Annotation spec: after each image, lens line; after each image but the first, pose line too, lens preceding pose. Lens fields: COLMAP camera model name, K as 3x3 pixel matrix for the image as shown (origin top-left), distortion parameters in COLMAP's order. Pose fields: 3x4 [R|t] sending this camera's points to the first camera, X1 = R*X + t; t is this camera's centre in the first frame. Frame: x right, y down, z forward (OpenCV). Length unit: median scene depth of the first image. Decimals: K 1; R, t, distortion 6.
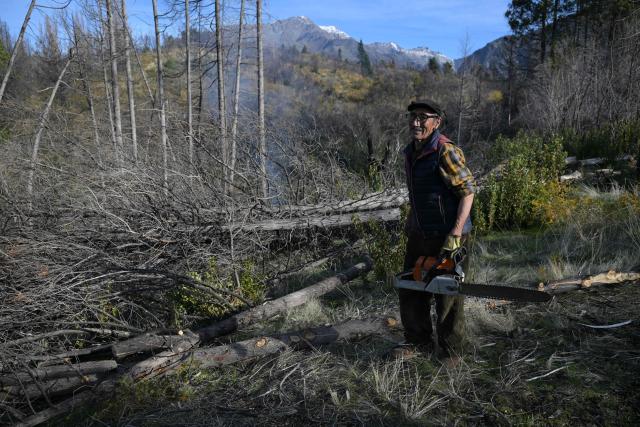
lens RADIAL K [[604.5, 0, 320.2], [0, 604.5, 217.2], [0, 0, 1]] dist [0.000137, 0.000000]
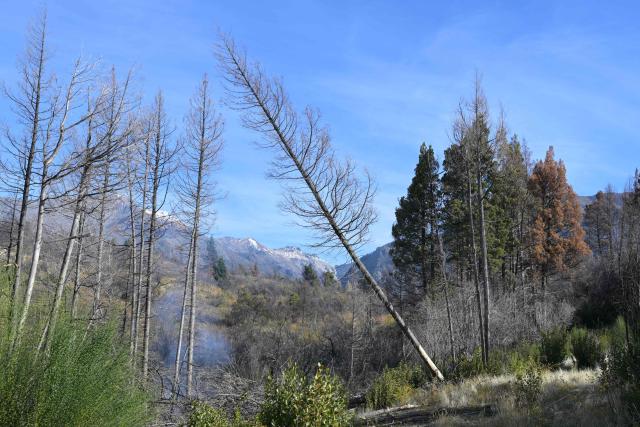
lens RADIAL K [[604.5, 0, 319.8], [0, 604.5, 217.1], [0, 0, 1]] dist [0.000137, 0.000000]
pose [[0.985104, 0.048029, 0.165118, 0.072414], [0.015883, 0.930687, -0.365473, -0.041547], [-0.171226, 0.362651, 0.916060, 0.281545]]
